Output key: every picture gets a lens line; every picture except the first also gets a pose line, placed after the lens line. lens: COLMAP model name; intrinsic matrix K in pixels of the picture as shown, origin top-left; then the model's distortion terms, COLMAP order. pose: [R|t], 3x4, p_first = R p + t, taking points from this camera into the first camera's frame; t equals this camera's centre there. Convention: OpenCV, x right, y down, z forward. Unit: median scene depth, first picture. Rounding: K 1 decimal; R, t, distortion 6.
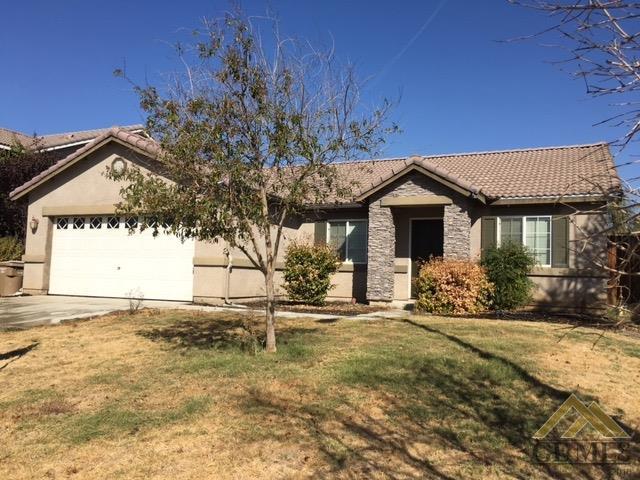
lens RADIAL K [[542.6, 0, 321.7], [0, 542.6, 237.7], [0, 0, 1]] dist [0.041301, -0.002545]
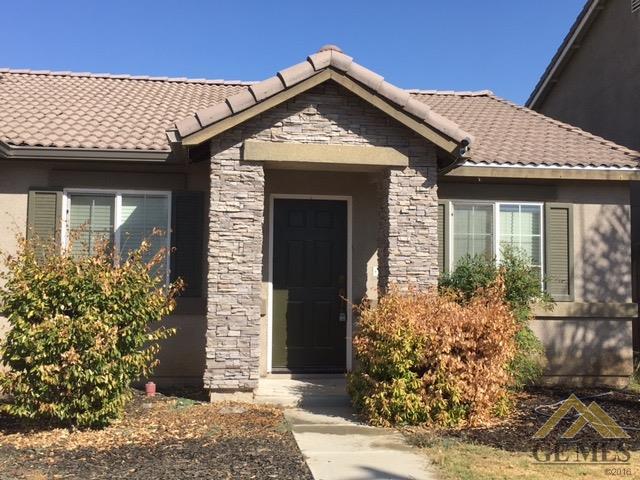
lens RADIAL K [[745.6, 0, 320.4], [0, 745.6, 236.4], [0, 0, 1]] dist [0.032799, 0.000000]
pose [[0.851146, 0.022226, 0.524459, -0.143629], [-0.027856, 0.999608, 0.002846, -0.004078], [-0.524190, -0.017032, 0.851431, 0.500179]]
